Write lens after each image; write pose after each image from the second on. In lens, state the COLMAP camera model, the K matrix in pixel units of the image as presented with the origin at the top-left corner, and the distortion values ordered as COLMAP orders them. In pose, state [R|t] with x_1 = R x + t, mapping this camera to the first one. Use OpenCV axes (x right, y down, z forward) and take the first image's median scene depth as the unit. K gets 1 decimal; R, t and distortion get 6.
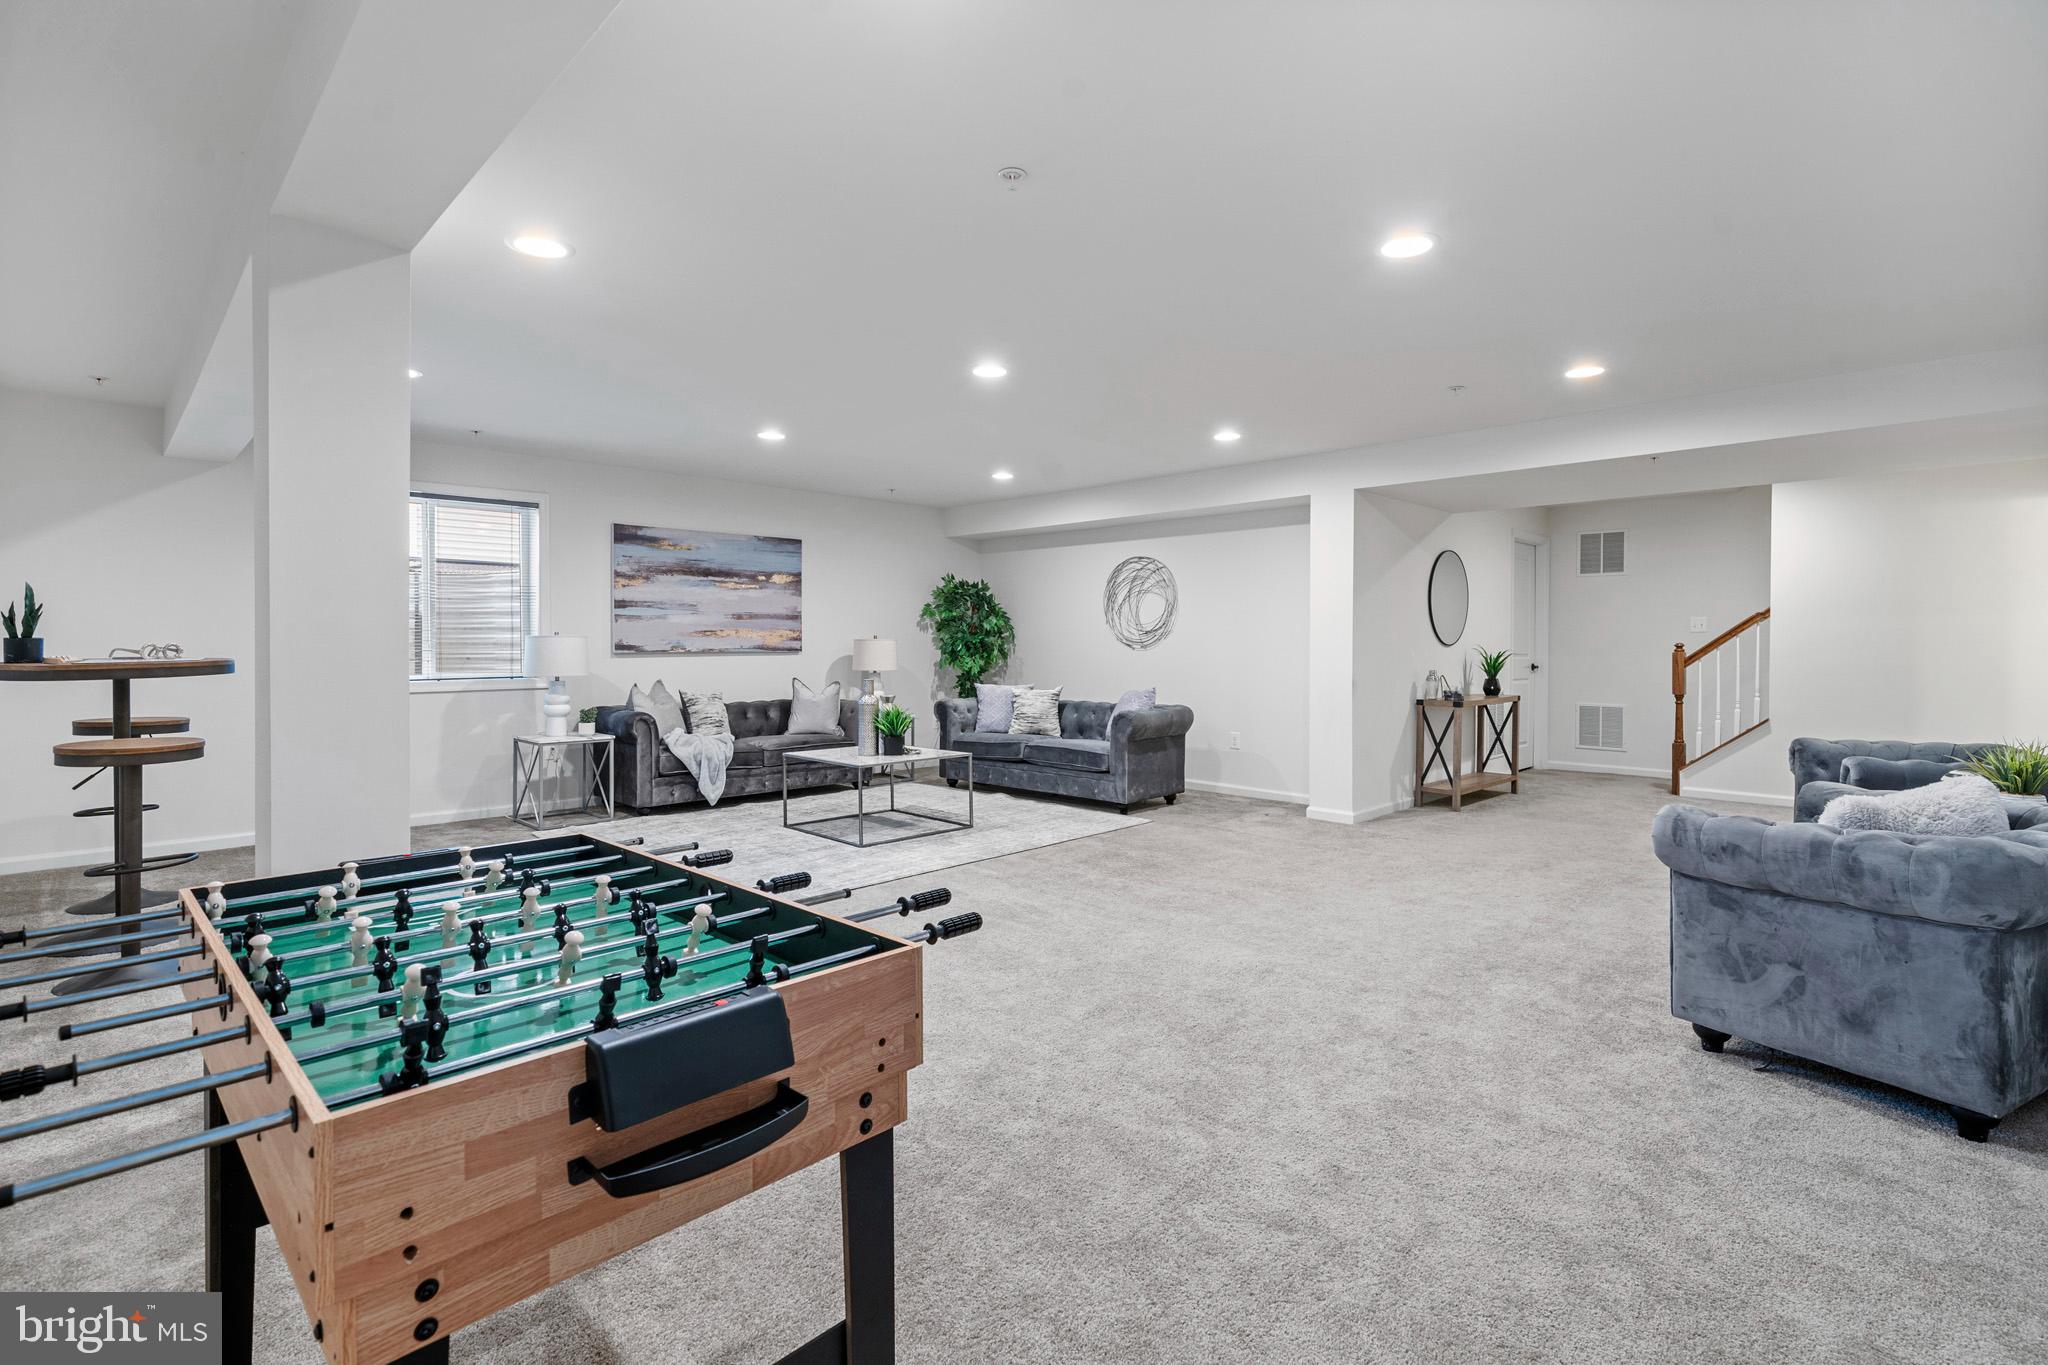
lens RADIAL K [[946.7, 0, 1001.2], [0, 946.7, 655.7], [0, 0, 1]] dist [-0.000163, 0.000077]
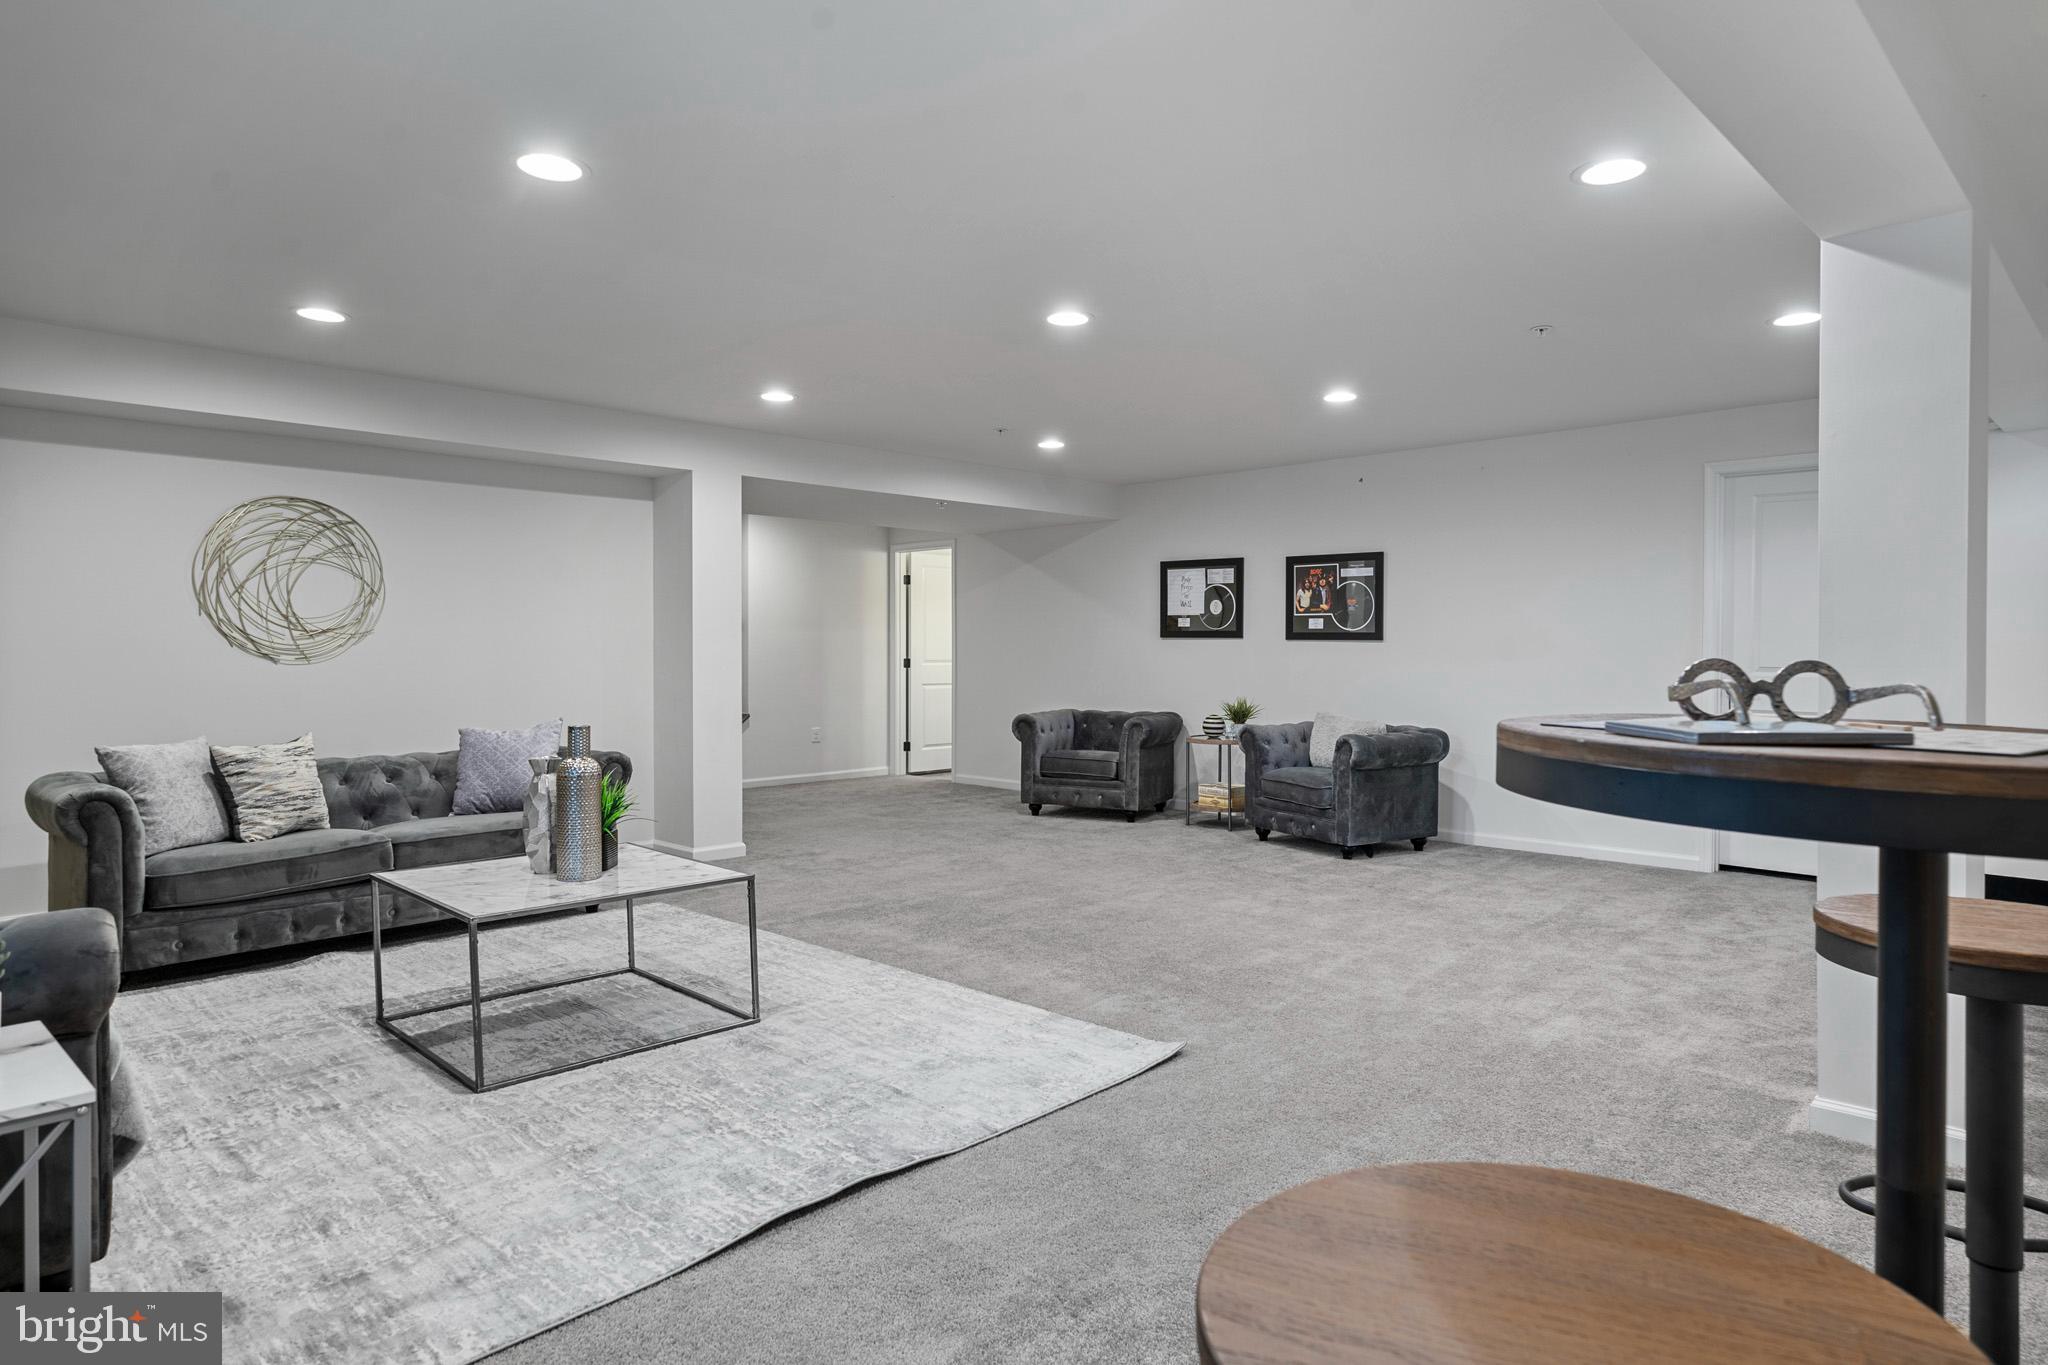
lens RADIAL K [[1198.7, 0, 1028.2], [0, 1198.7, 678.2], [0, 0, 1]] dist [-0.002817, 0.000009]
pose [[-0.040197, -0.022240, 0.998944, -0.620940], [0.012521, 0.999663, 0.022760, -0.008601], [-0.999113, 0.013423, -0.039905, 0.638132]]
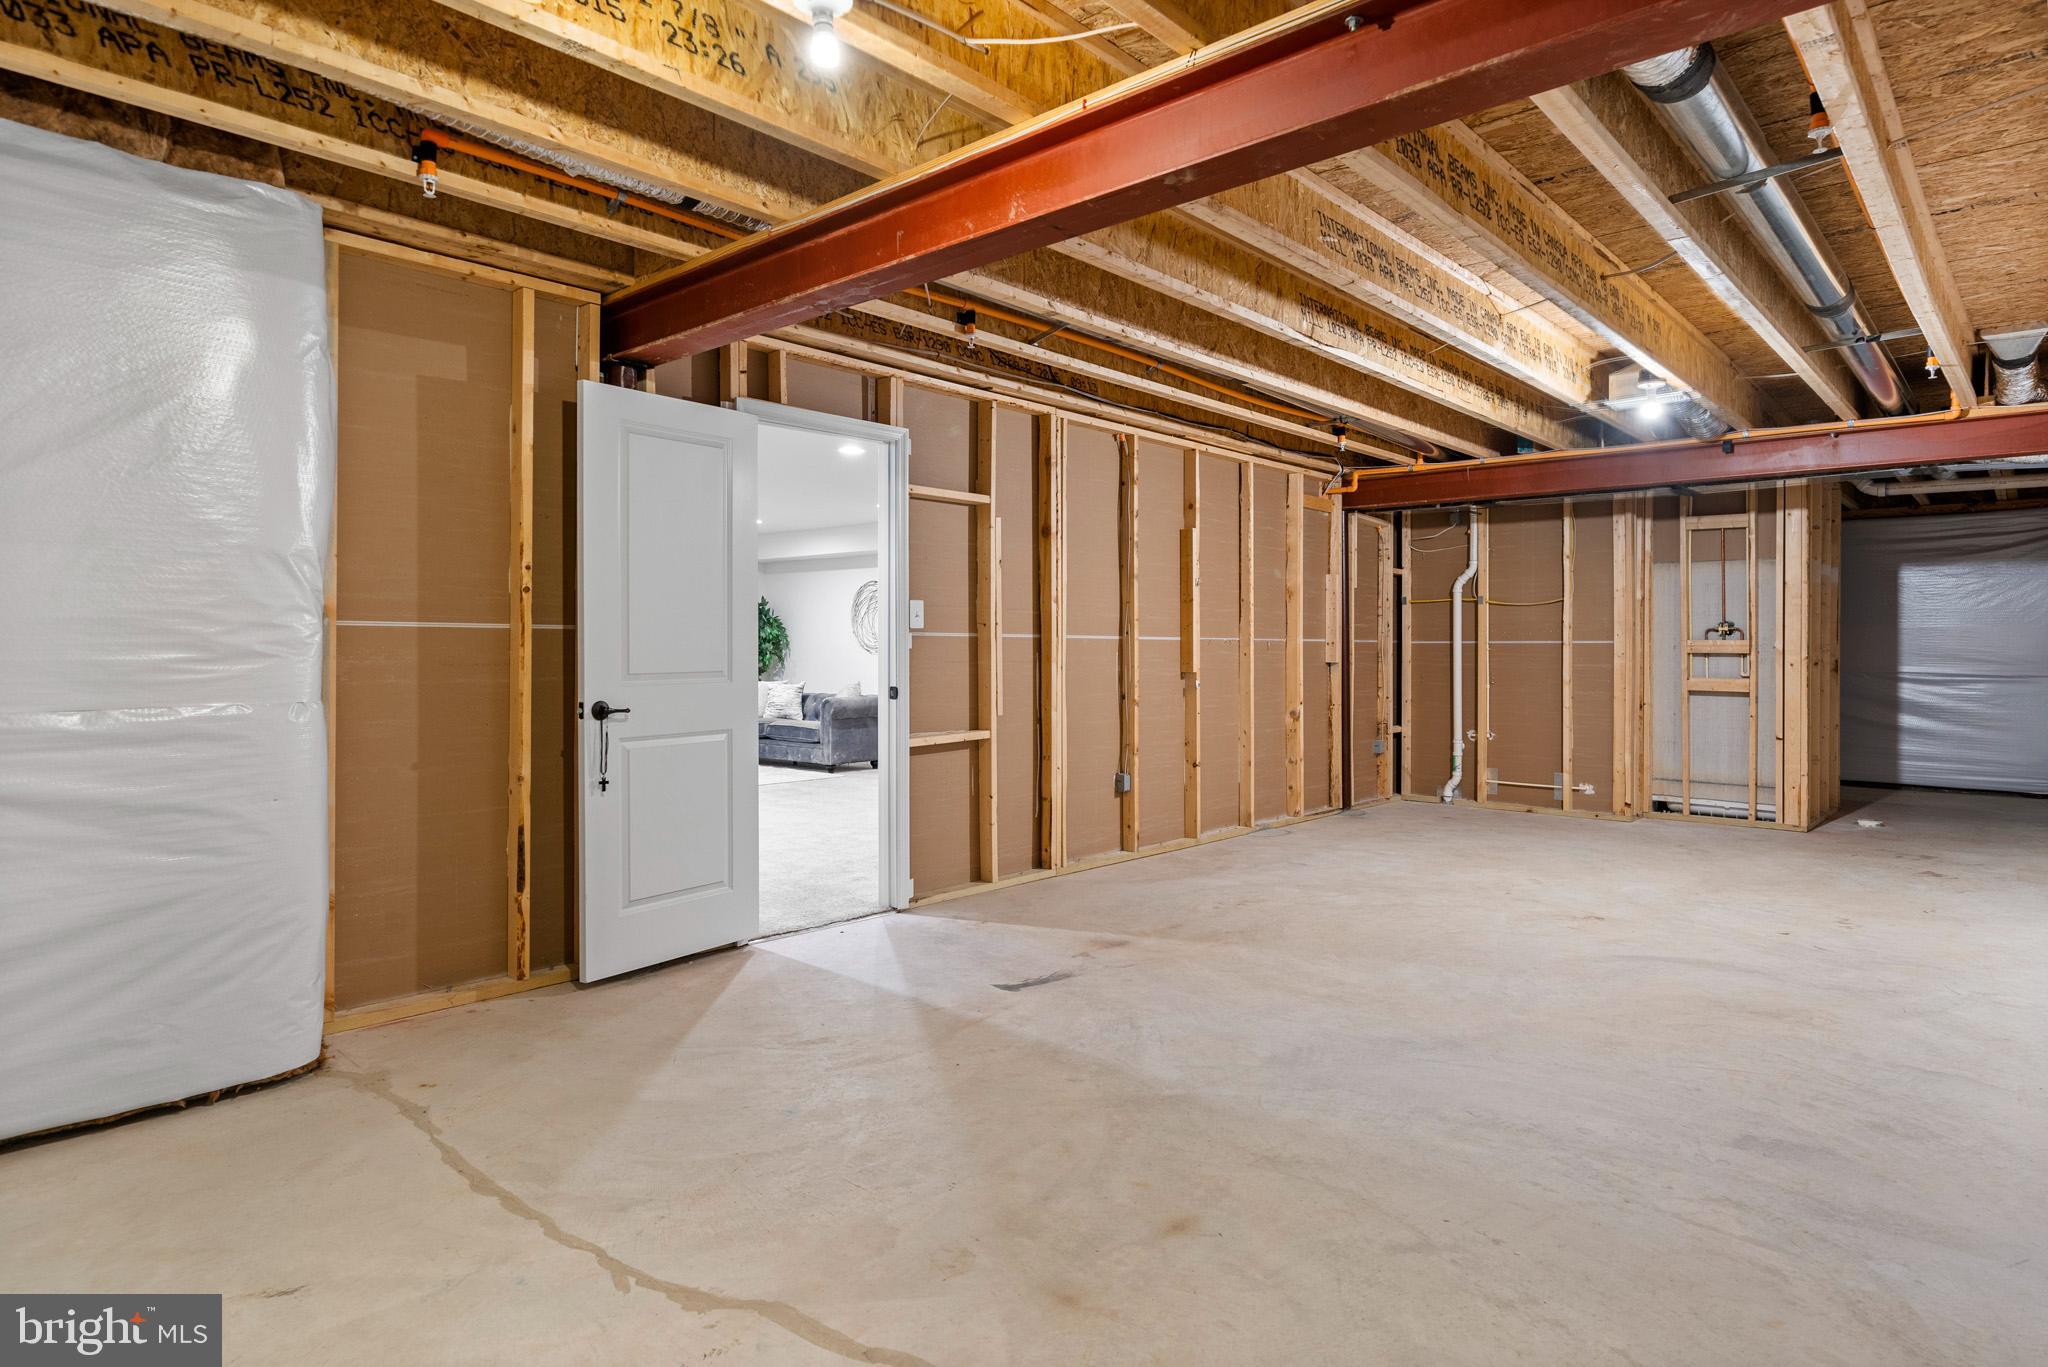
lens RADIAL K [[1115.3, 0, 1024.0], [0, 1115.3, 683.5], [0, 0, 1]] dist [-0.002788, -0.000152]
pose [[0.997878, -0.002497, 0.065067, 0.269865], [0.001138, 0.999781, 0.020907, 0.002261], [-0.065105, -0.020789, 0.997662, -0.565313]]
